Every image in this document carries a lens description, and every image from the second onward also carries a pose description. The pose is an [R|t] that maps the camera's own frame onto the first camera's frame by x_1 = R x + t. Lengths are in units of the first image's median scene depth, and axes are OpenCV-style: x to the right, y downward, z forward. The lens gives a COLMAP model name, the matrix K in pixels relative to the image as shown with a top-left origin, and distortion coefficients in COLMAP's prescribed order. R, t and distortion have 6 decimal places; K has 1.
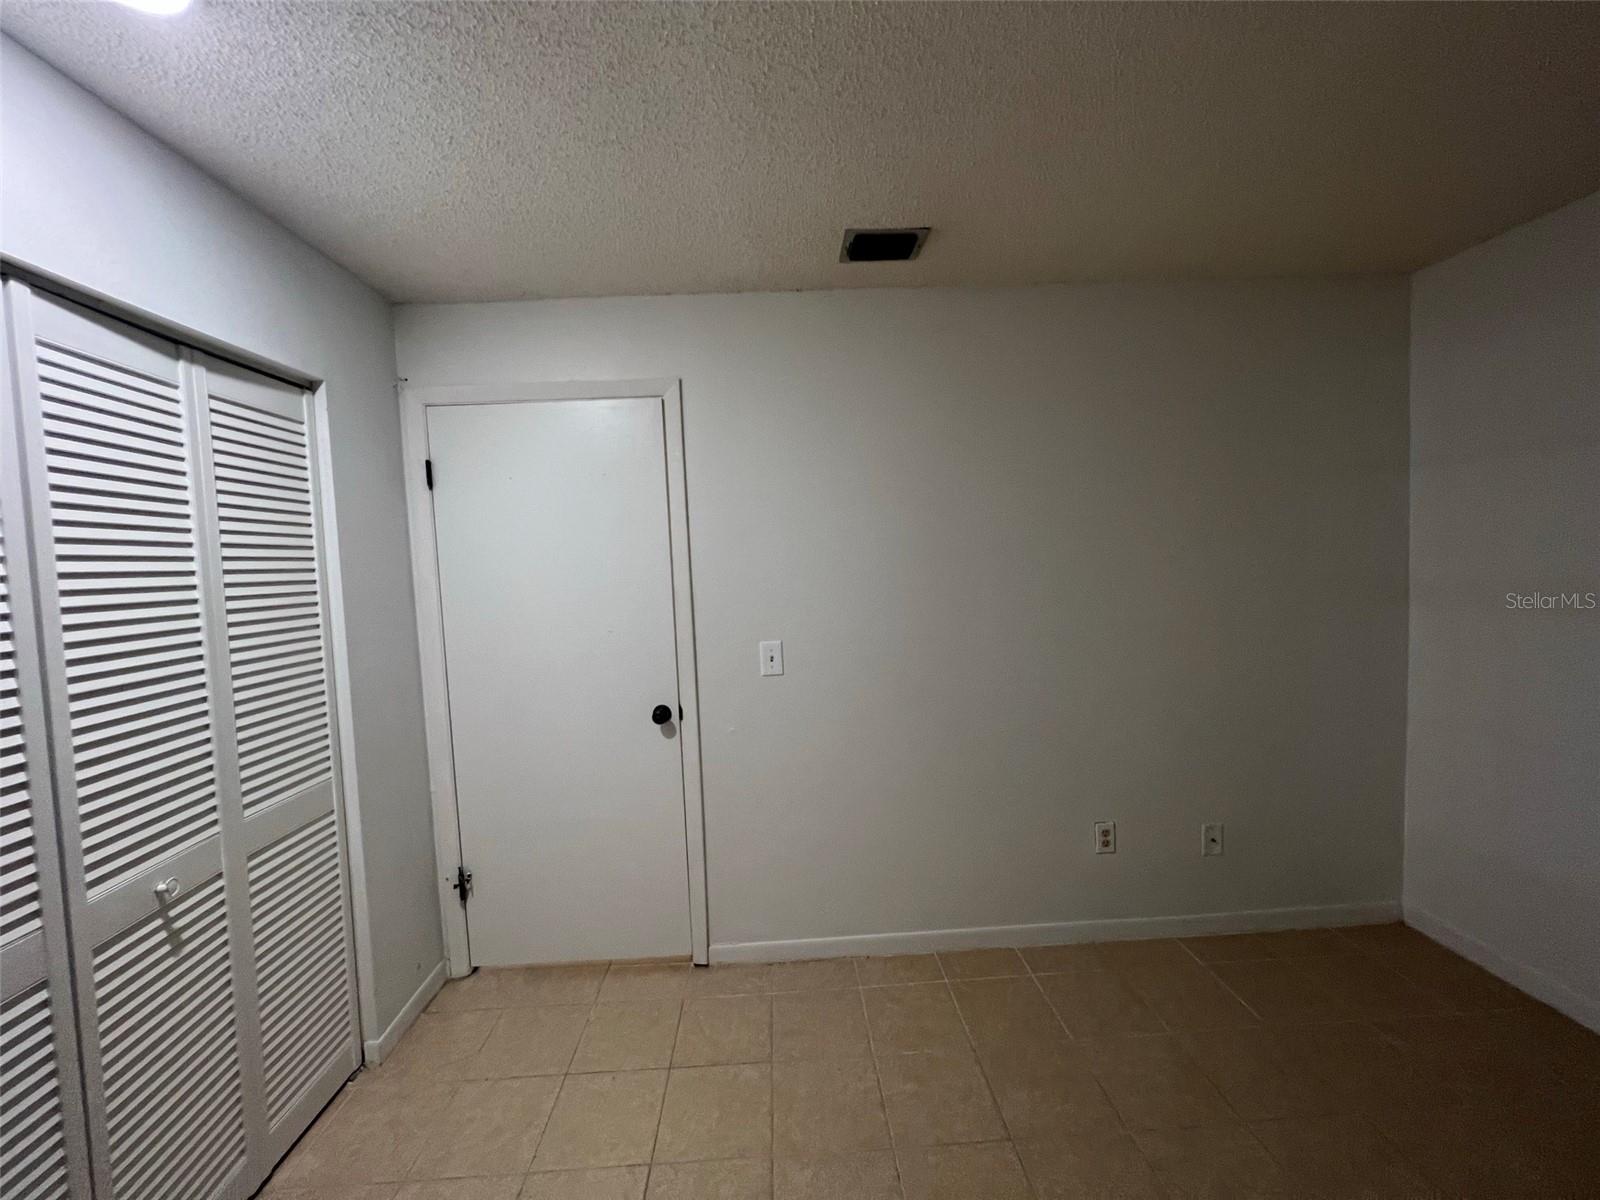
lens RADIAL K [[642.7, 0, 794.9], [0, 642.7, 598.7], [0, 0, 1]] dist [0.000172, 0.001238]
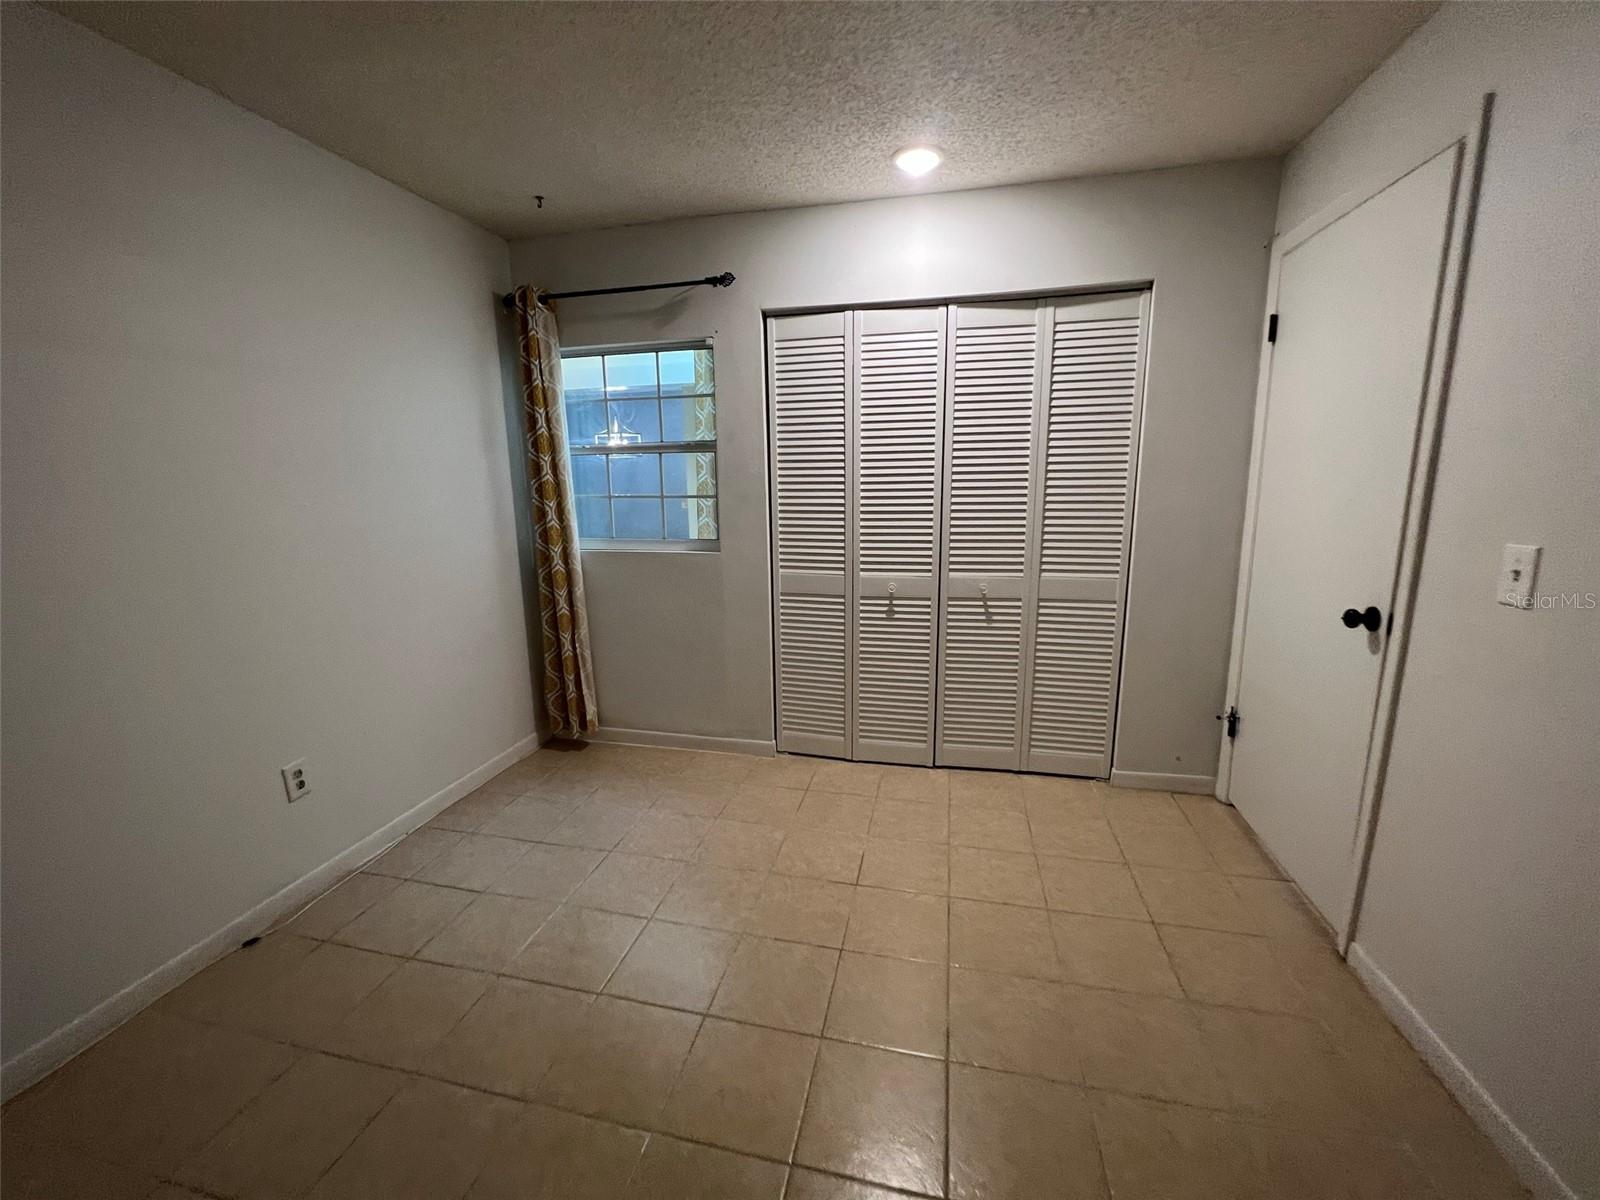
lens RADIAL K [[646.6, 0, 797.8], [0, 646.6, 597.6], [0, 0, 1]] dist [-0.000095, 0.001001]
pose [[-0.262515, 0.225874, -0.938119, 1.026686], [-0.029565, 0.969877, 0.241793, -0.008248], [0.964475, 0.091210, -0.247929, 0.844053]]
